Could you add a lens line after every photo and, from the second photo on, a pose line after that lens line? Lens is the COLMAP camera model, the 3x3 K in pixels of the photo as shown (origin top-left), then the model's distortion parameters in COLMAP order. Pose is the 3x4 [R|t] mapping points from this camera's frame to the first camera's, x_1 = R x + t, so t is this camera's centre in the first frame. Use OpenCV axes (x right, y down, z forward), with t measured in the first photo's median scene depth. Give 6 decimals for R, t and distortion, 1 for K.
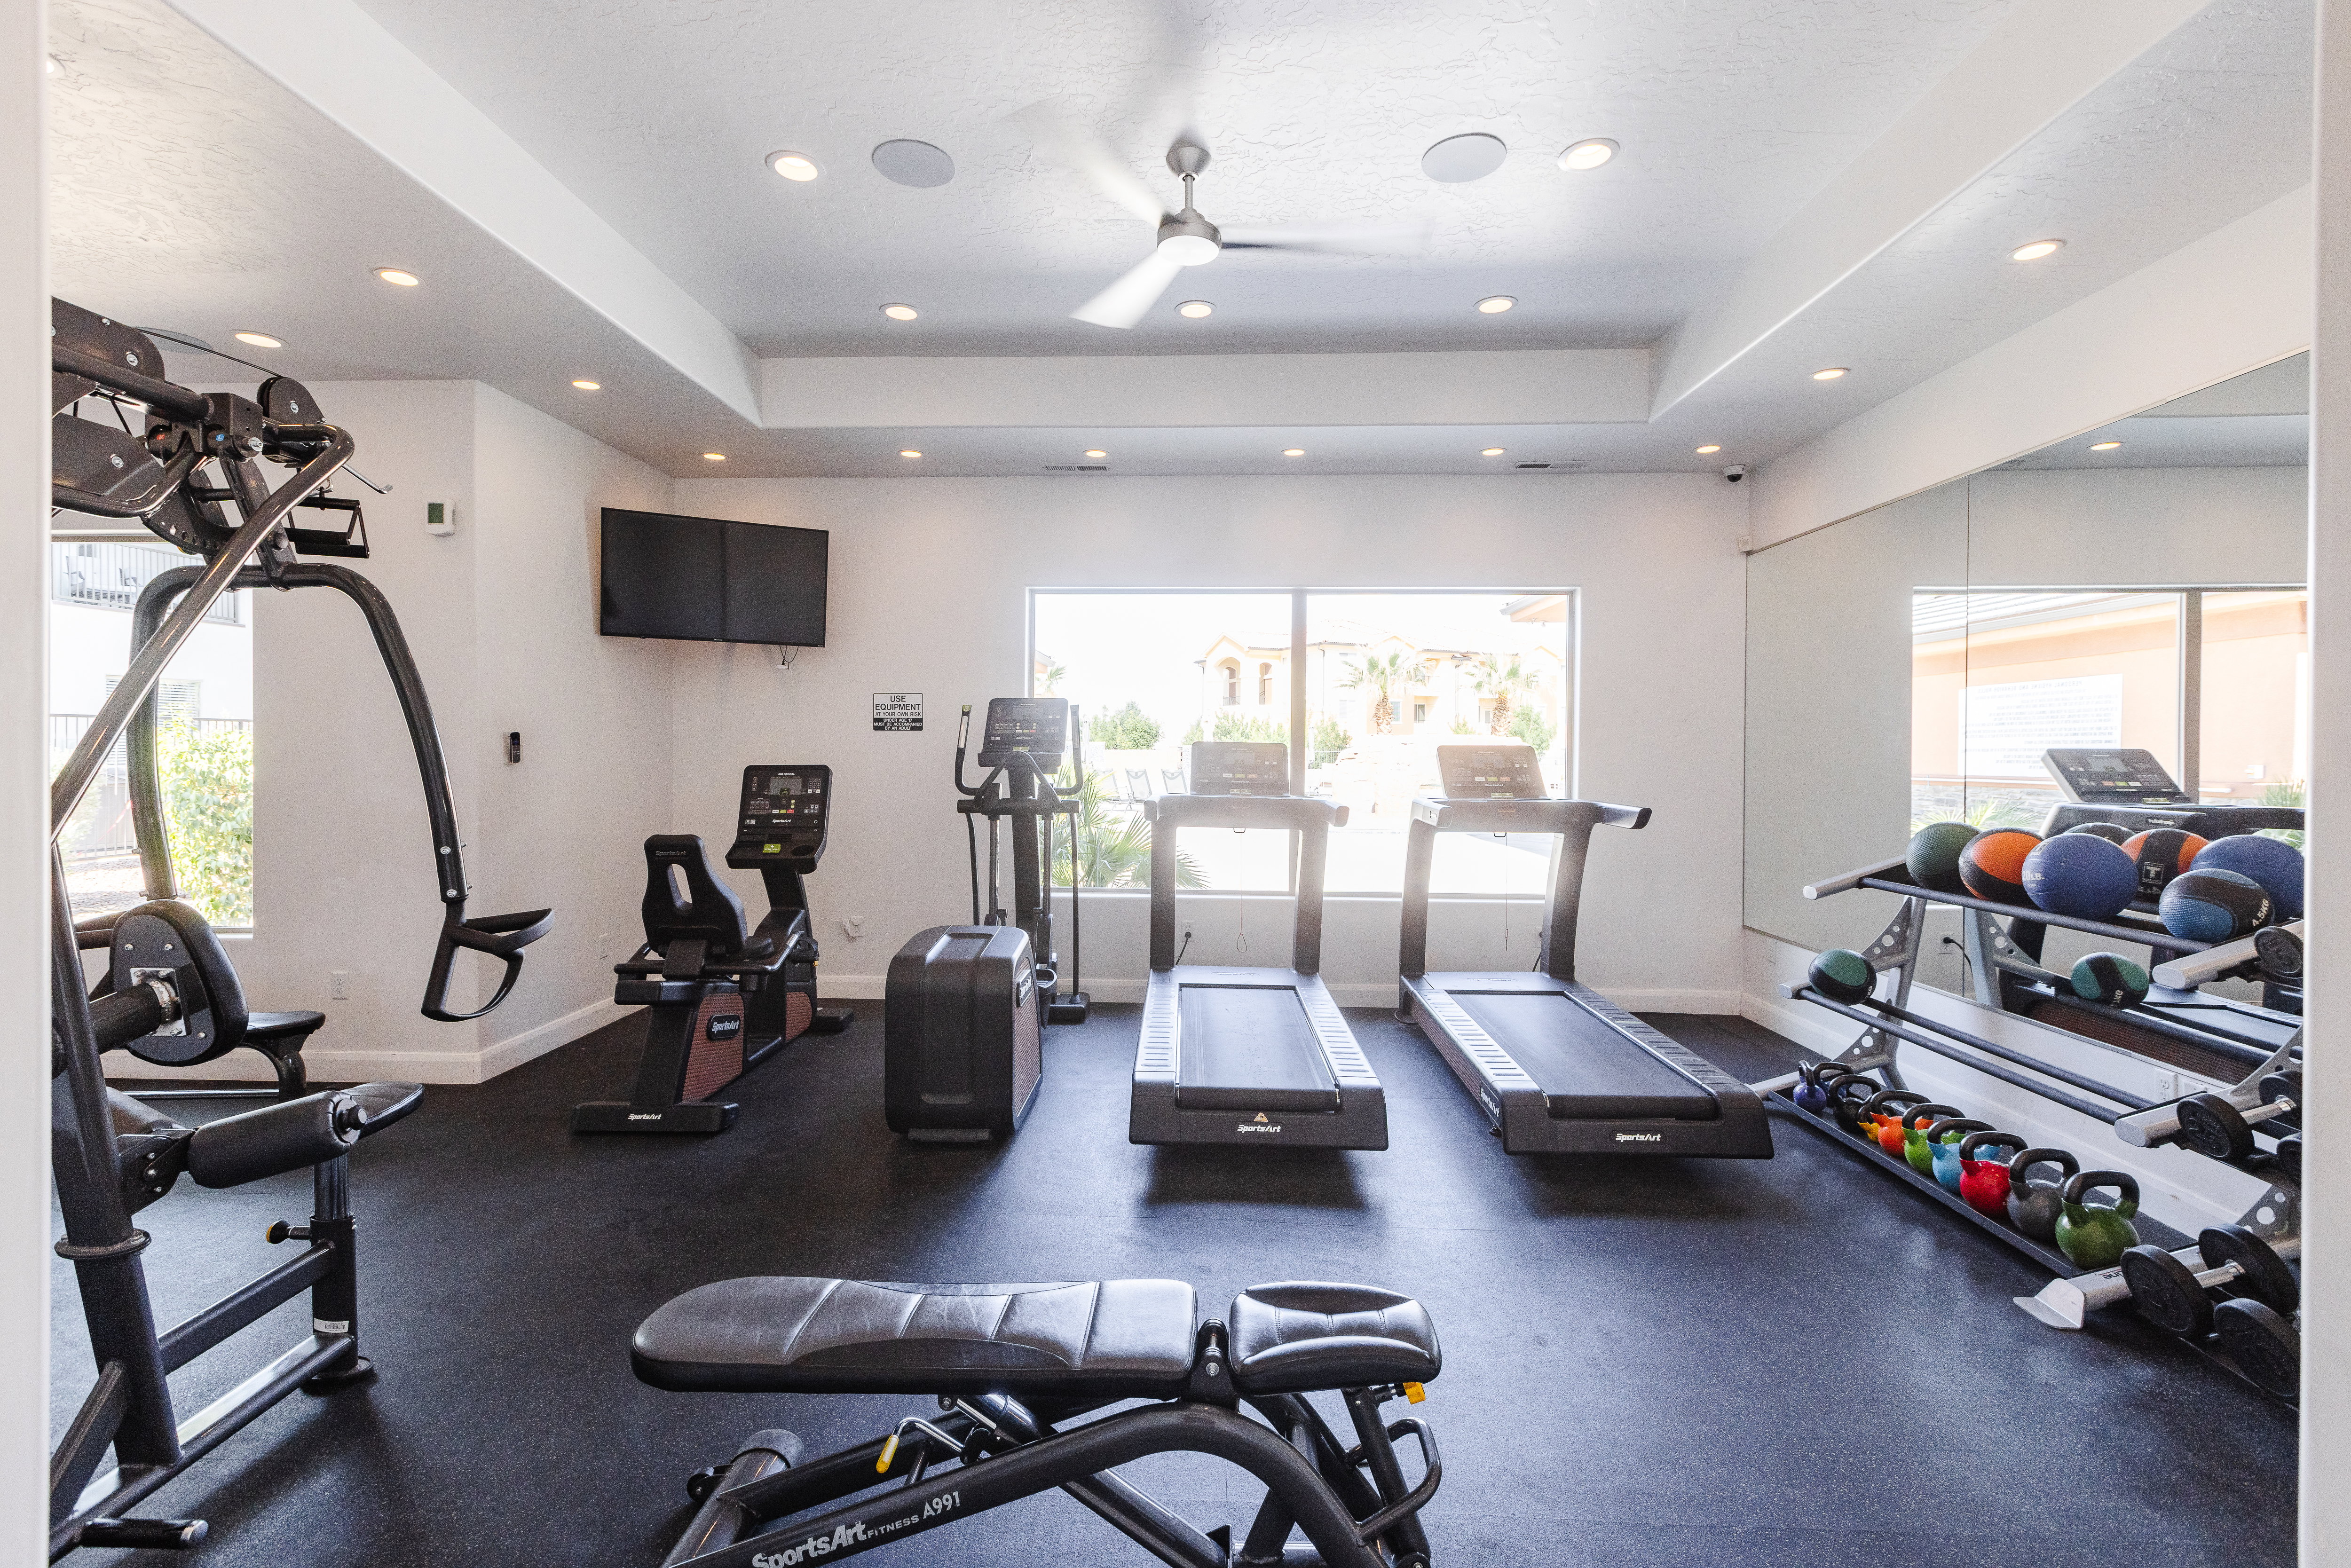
lens RADIAL K [[1065.2, 0, 1160.8], [0, 1065.2, 771.2], [0, 0, 1]] dist [0.008546, -0.001303]
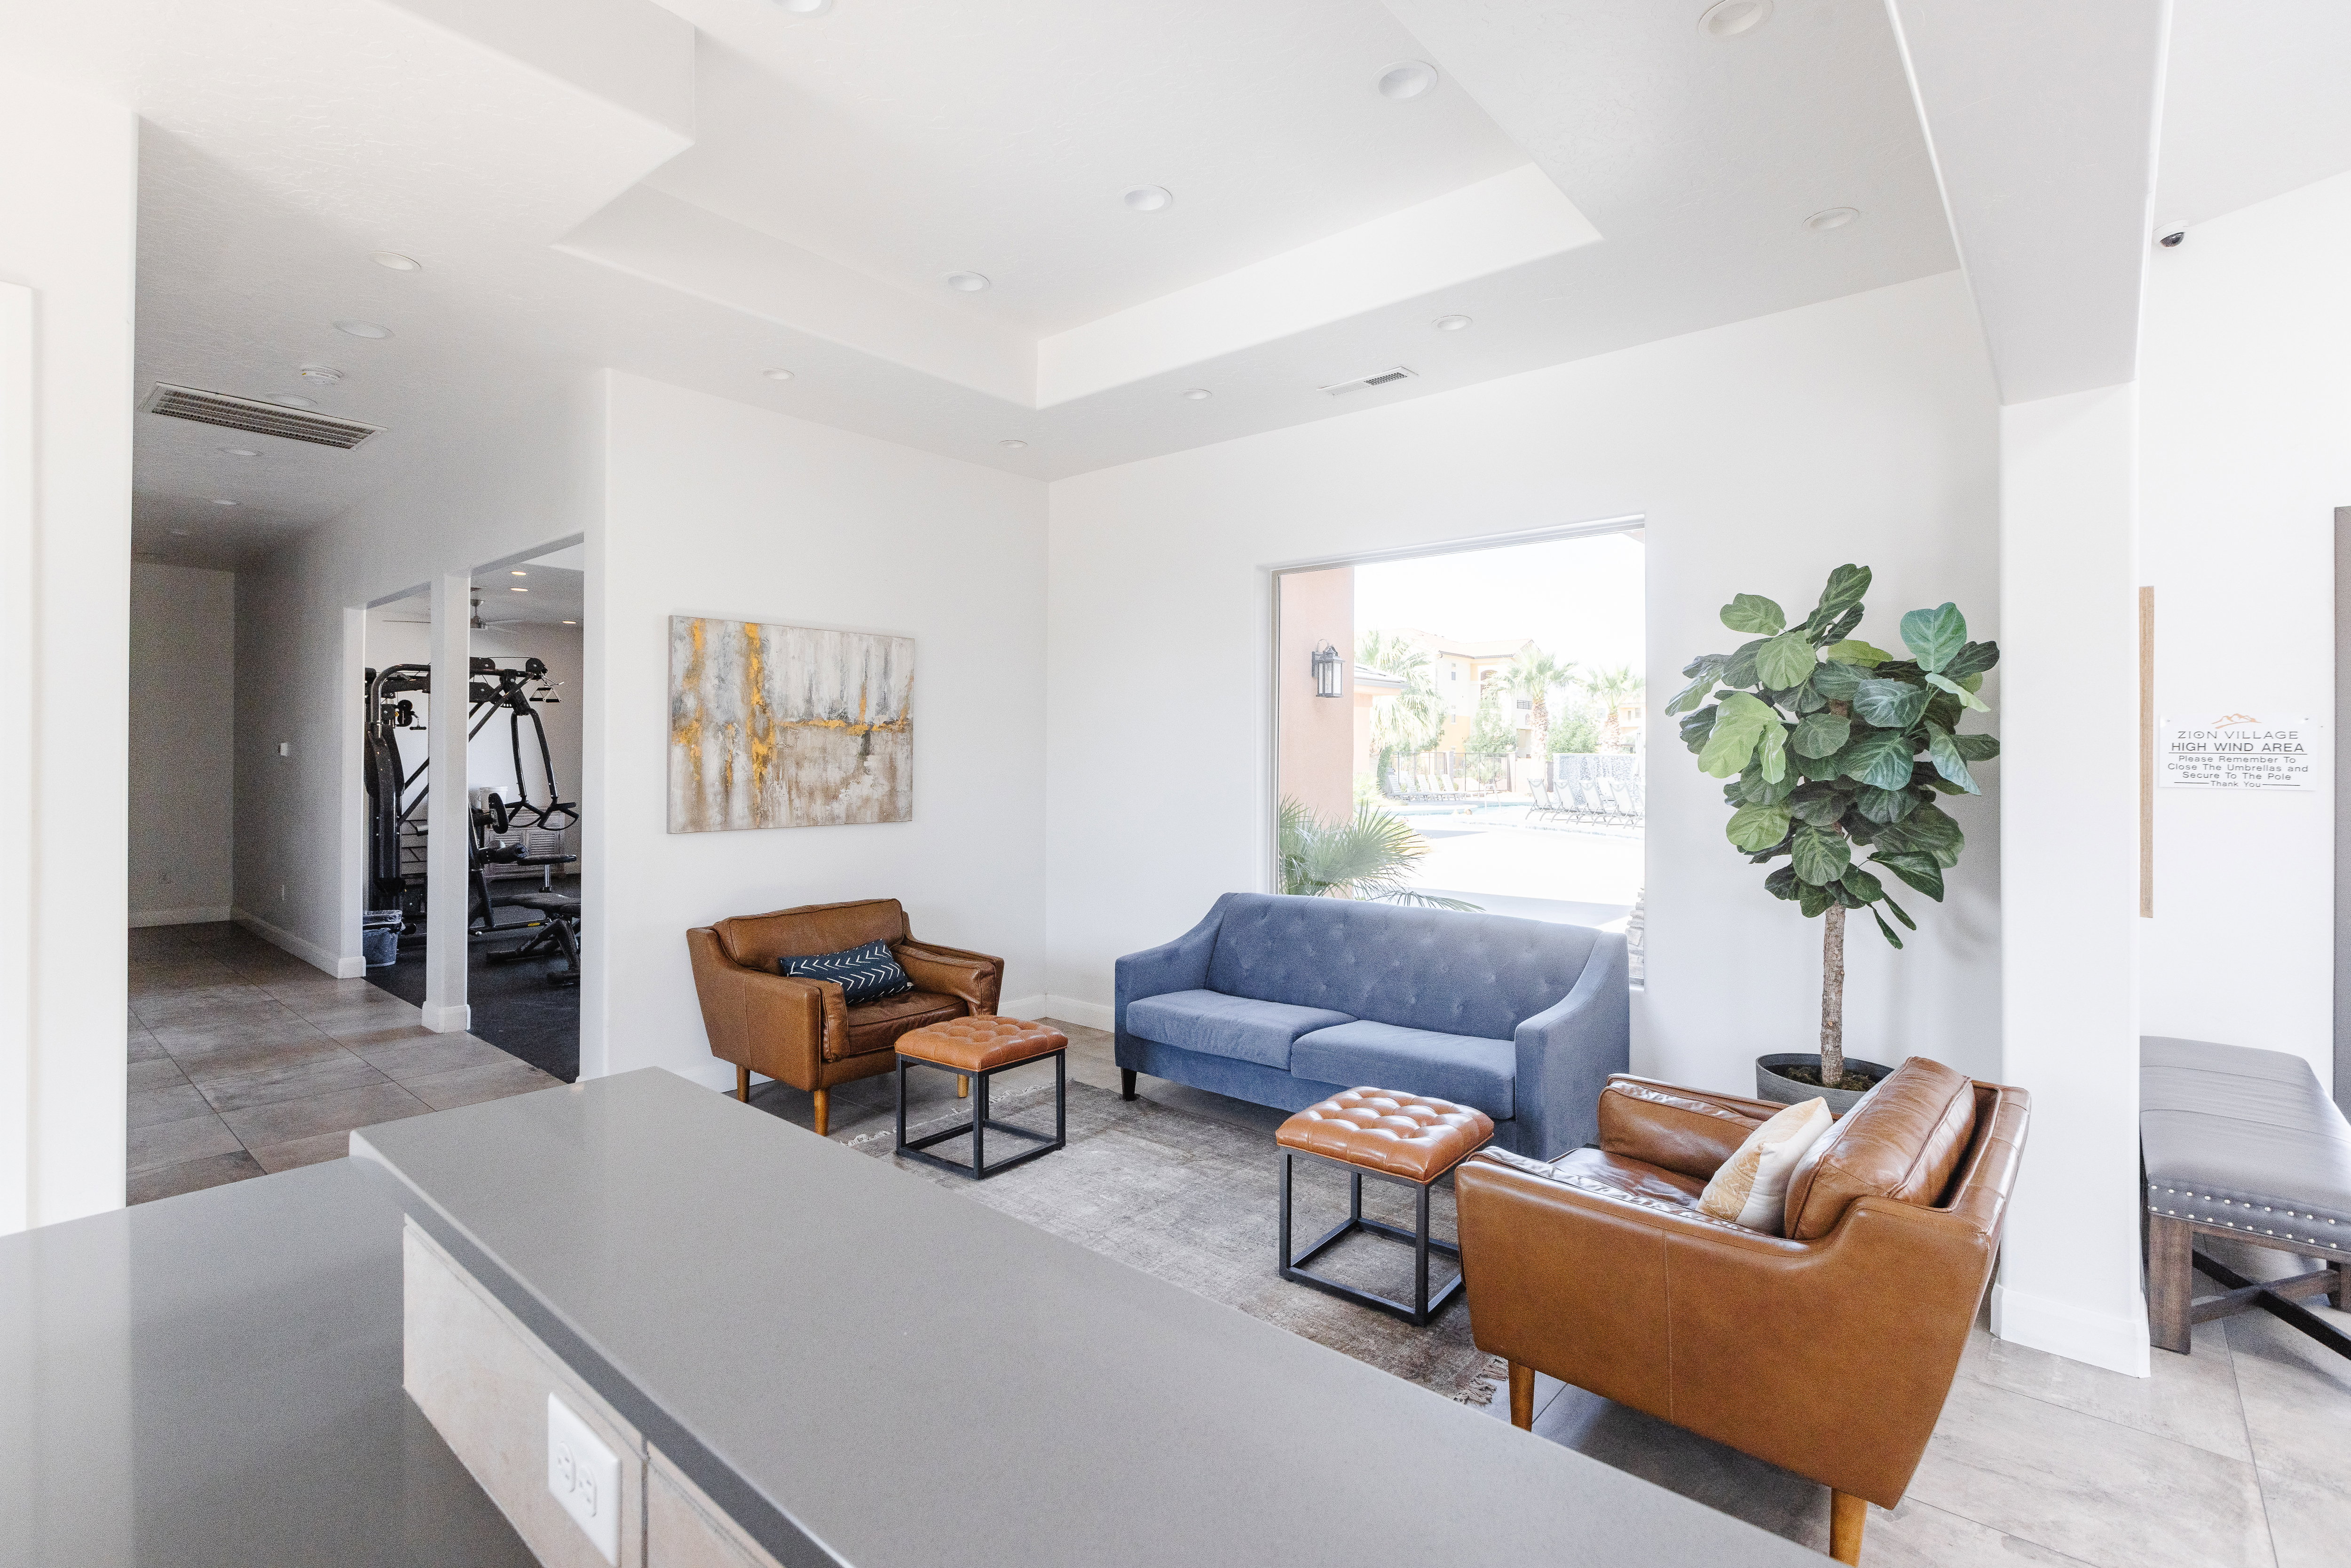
lens RADIAL K [[1111.2, 0, 1163.4], [0, 1111.2, 771.9], [0, 0, 1]] dist [0.003320, 0.000384]
pose [[0.790030, 0.007682, -0.613020, 1.444955], [-0.016198, 0.999834, -0.008345, 0.013995], [0.612854, 0.016522, 0.790023, -0.316254]]
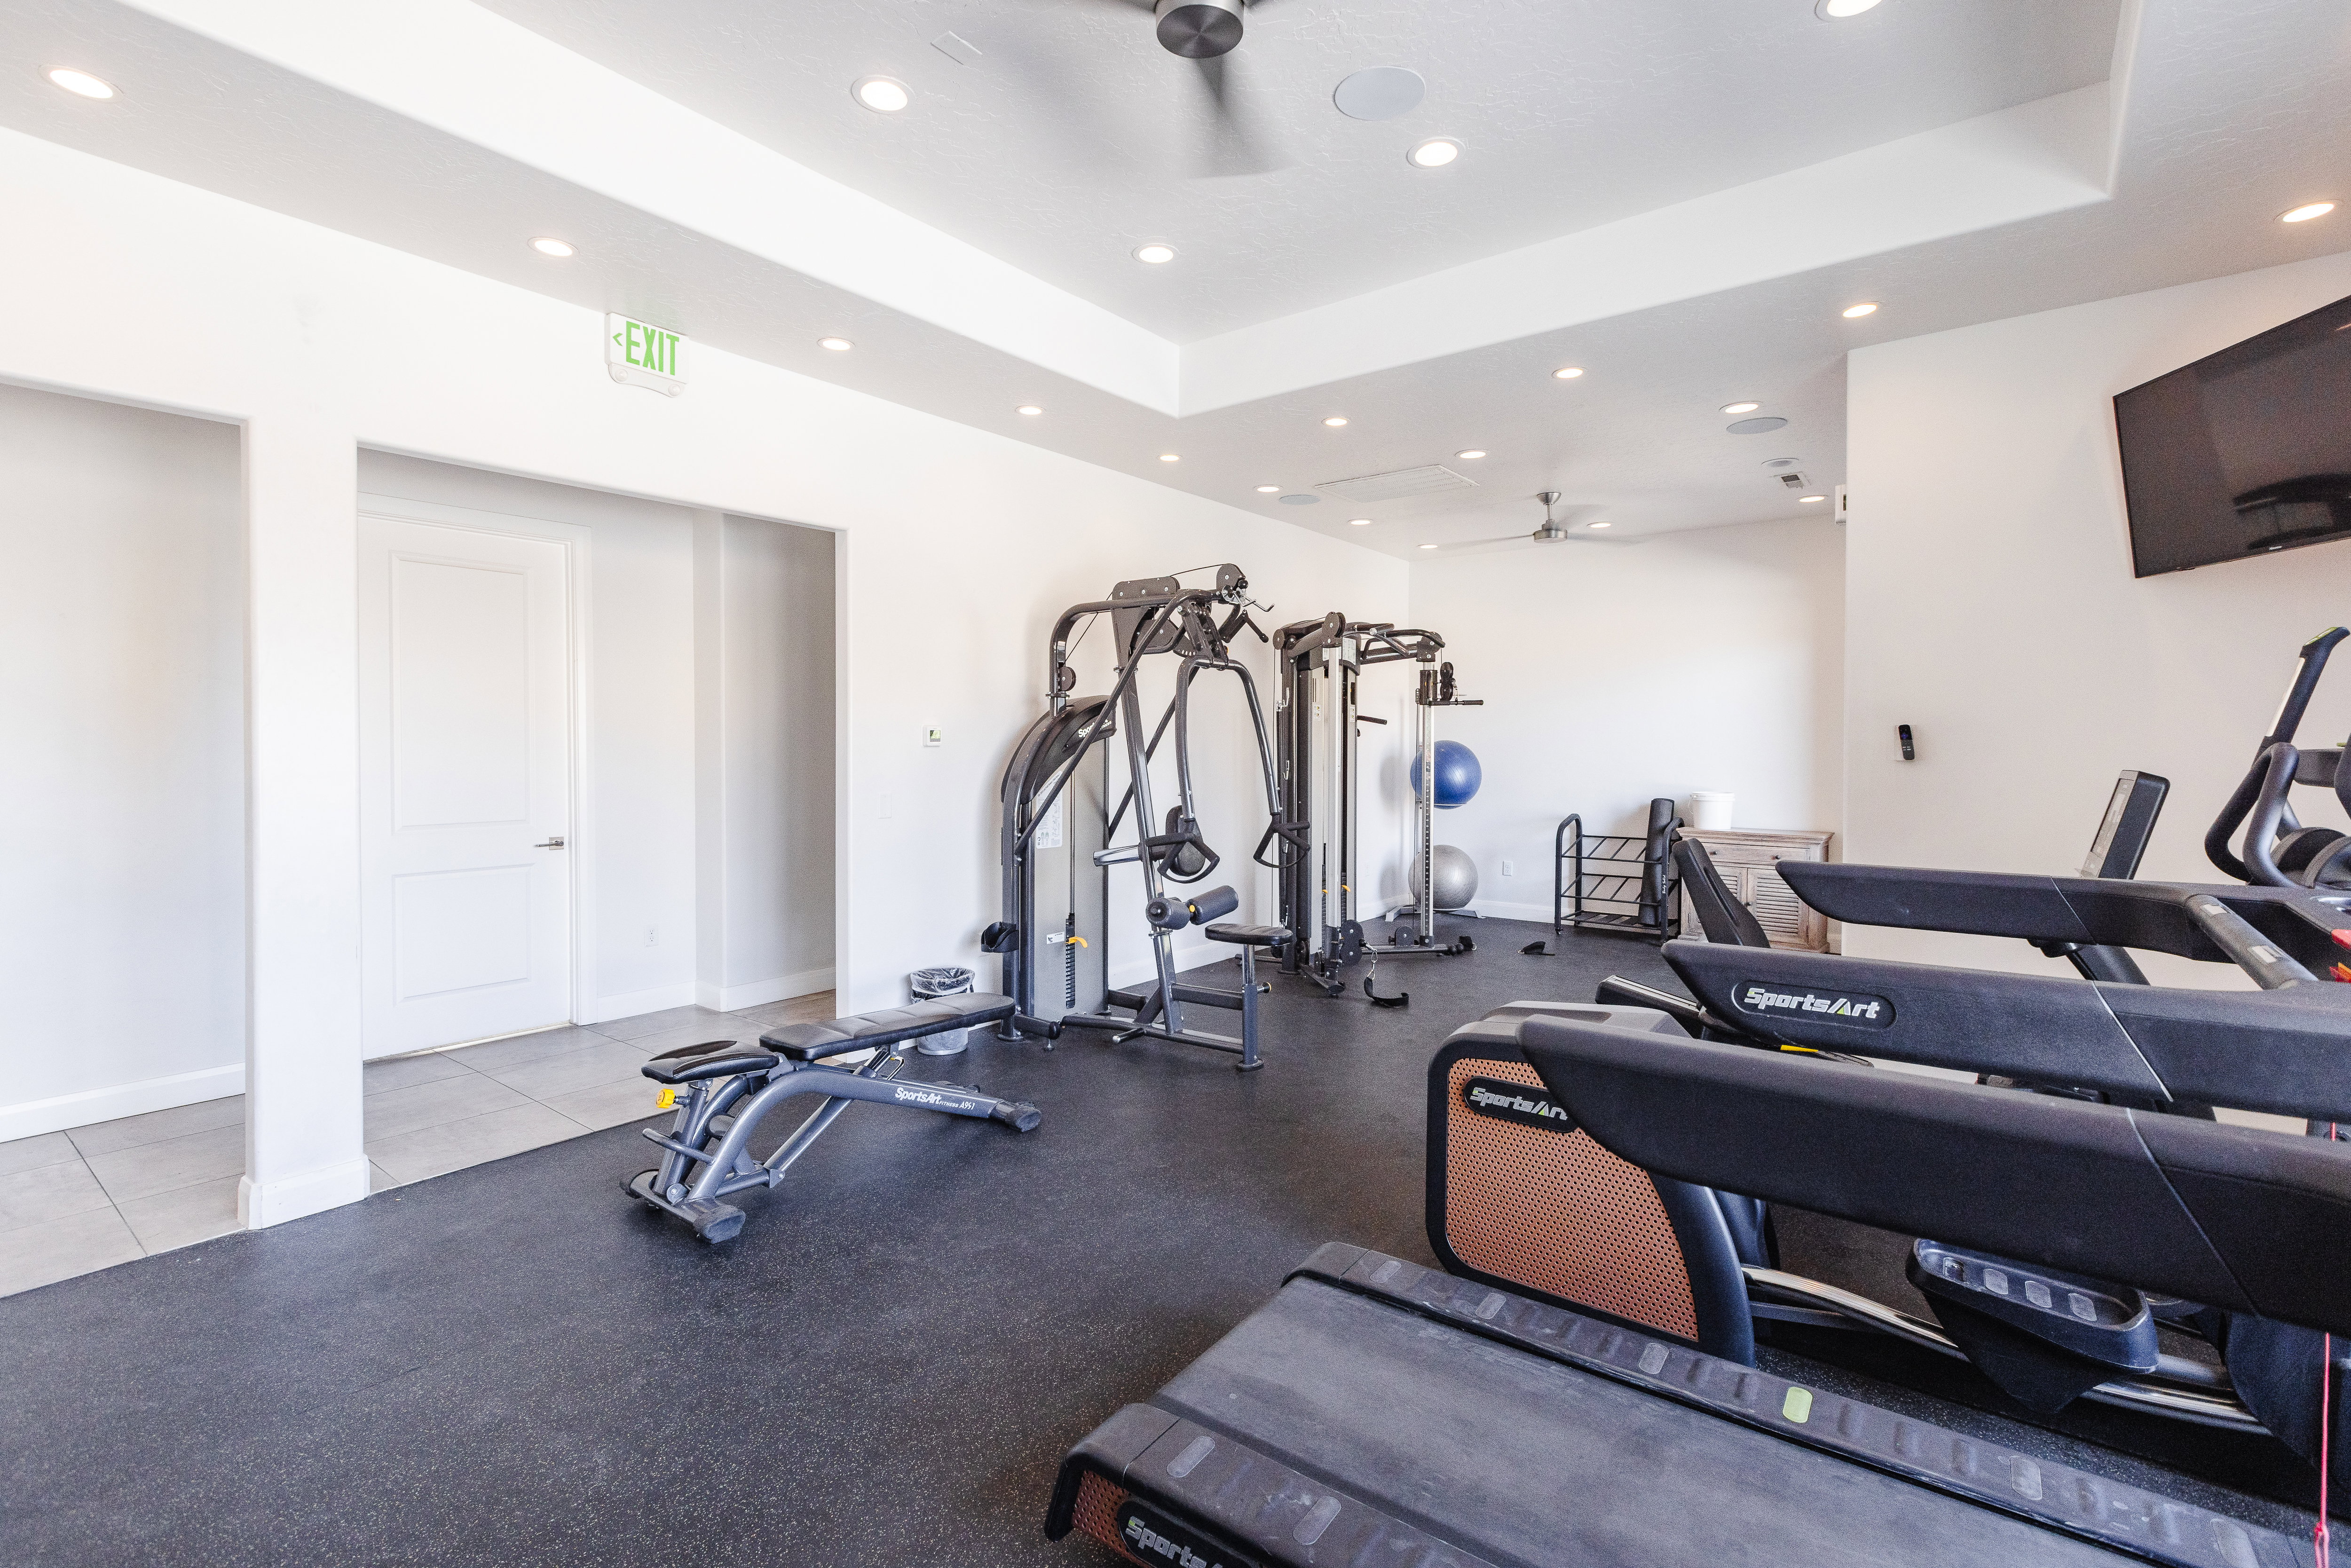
lens RADIAL K [[1065.2, 0, 1189.2], [0, 1065.2, 764.4], [0, 0, 1]] dist [0.008546, -0.001303]
pose [[-0.570400, 0.011375, -0.821289, 0.401138], [-0.020119, 0.999411, 0.027815, -0.014743], [0.821121, 0.032390, -0.569835, 0.918327]]
